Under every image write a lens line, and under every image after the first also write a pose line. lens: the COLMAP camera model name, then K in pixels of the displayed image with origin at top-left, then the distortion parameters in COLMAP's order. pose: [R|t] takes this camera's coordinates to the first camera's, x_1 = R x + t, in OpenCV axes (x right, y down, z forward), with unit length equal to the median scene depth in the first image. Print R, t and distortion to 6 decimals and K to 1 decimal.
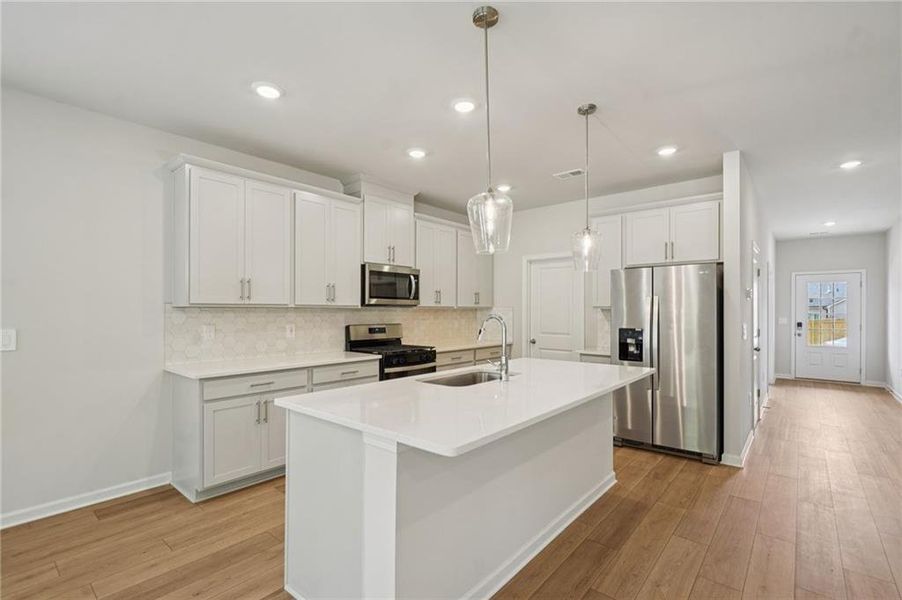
lens RADIAL K [[416.9, 0, 446.7], [0, 416.9, 304.8], [0, 0, 1]] dist [-0.002332, 0.003196]
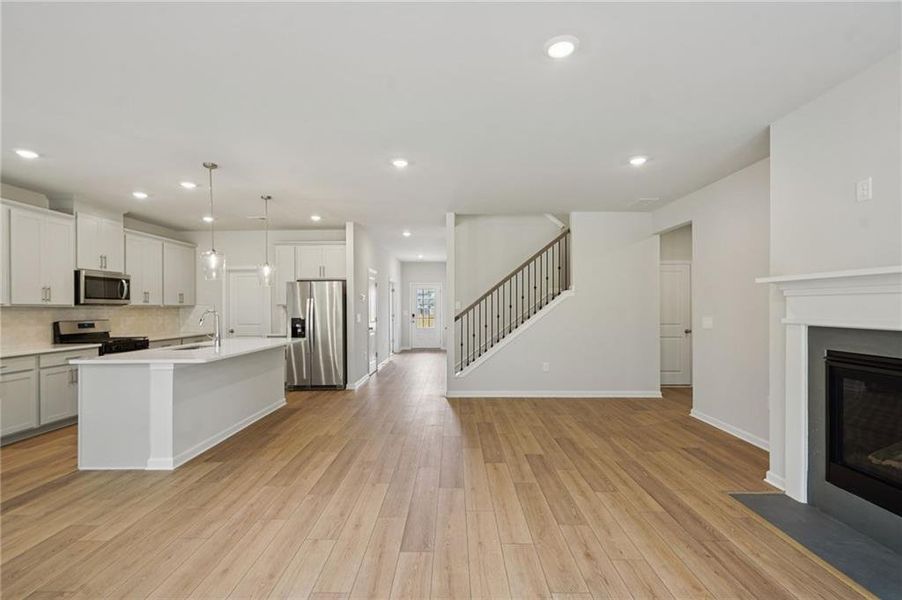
lens RADIAL K [[416.9, 0, 449.6], [0, 416.9, 308.1], [0, 0, 1]] dist [-0.002332, 0.003196]
pose [[0.765999, -0.008501, 0.642785, -0.151746], [-0.000172, 0.999910, 0.013429, -0.004544], [-0.642841, -0.010397, 0.765929, -0.615687]]
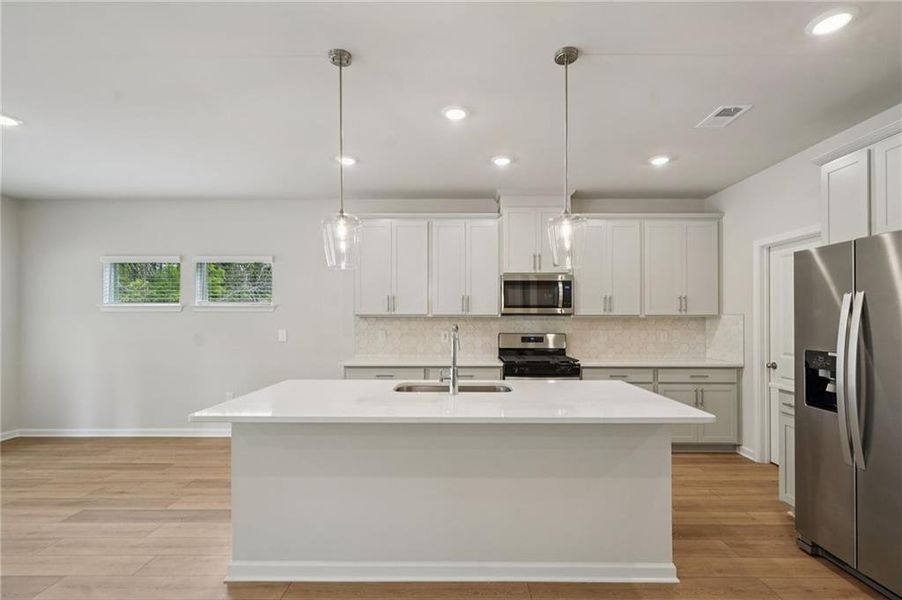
lens RADIAL K [[418.6, 0, 456.3], [0, 418.6, 308.9], [0, 0, 1]] dist [0.000396, 0.000219]
pose [[0.646398, -0.020582, -0.762723, 0.529239], [0.010222, 0.999780, -0.018316, 0.005192], [0.762932, 0.004043, 0.646466, 0.236742]]
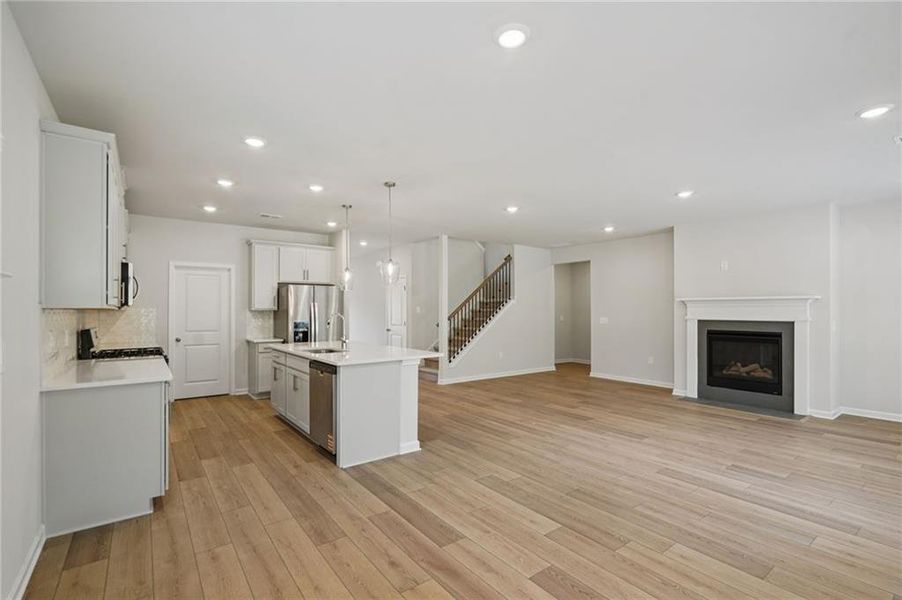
lens RADIAL K [[416.9, 0, 452.8], [0, 416.9, 305.9], [0, 0, 1]] dist [-0.002332, 0.003196]
pose [[0.207230, 0.007556, 0.978263, -0.964441], [-0.008776, 0.999944, -0.005864, -0.001441], [-0.978253, -0.007370, 0.207285, 0.085296]]
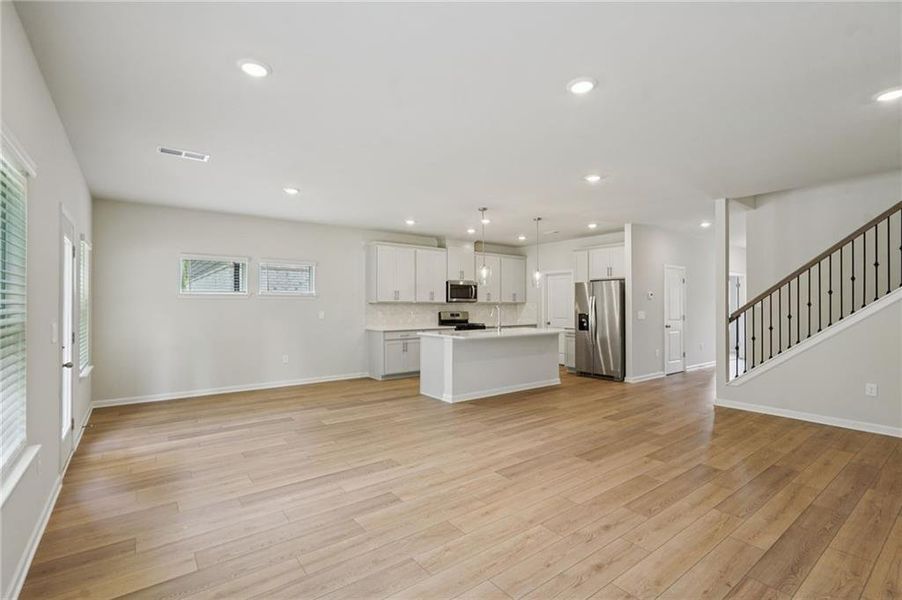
lens RADIAL K [[416.9, 0, 448.1], [0, 416.9, 305.2], [0, 0, 1]] dist [-0.002332, 0.003196]
pose [[0.977076, -0.002070, -0.212882, 0.228848], [0.004808, 0.999912, 0.012342, -0.007624], [0.212838, -0.013083, 0.977000, -0.951902]]
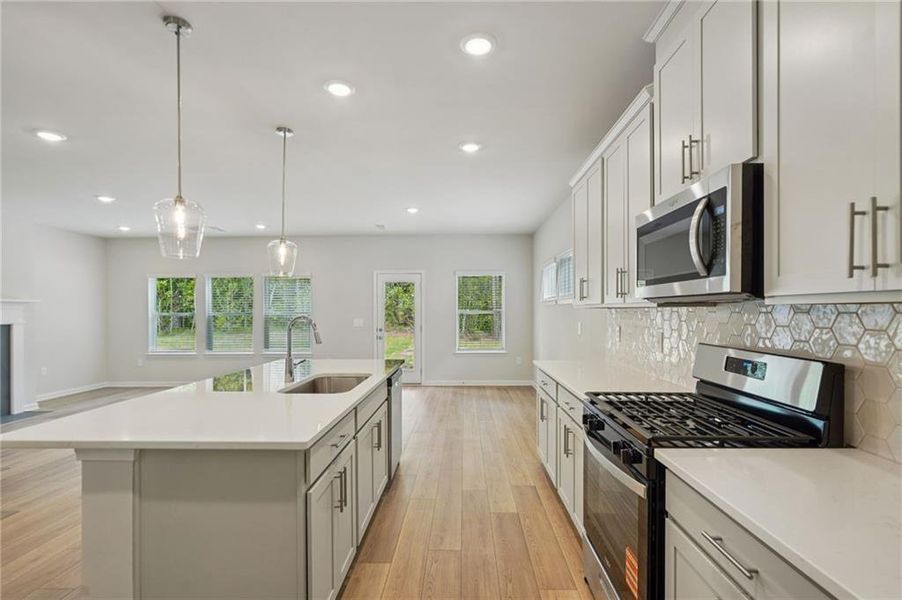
lens RADIAL K [[418.6, 0, 449.8], [0, 418.6, 311.3], [0, 0, 1]] dist [0.000396, 0.000219]
pose [[-0.774587, -0.000006, -0.632467, 0.287528], [0.007816, 0.999924, -0.009582, 0.015881], [0.632419, -0.012365, -0.774528, 1.232214]]
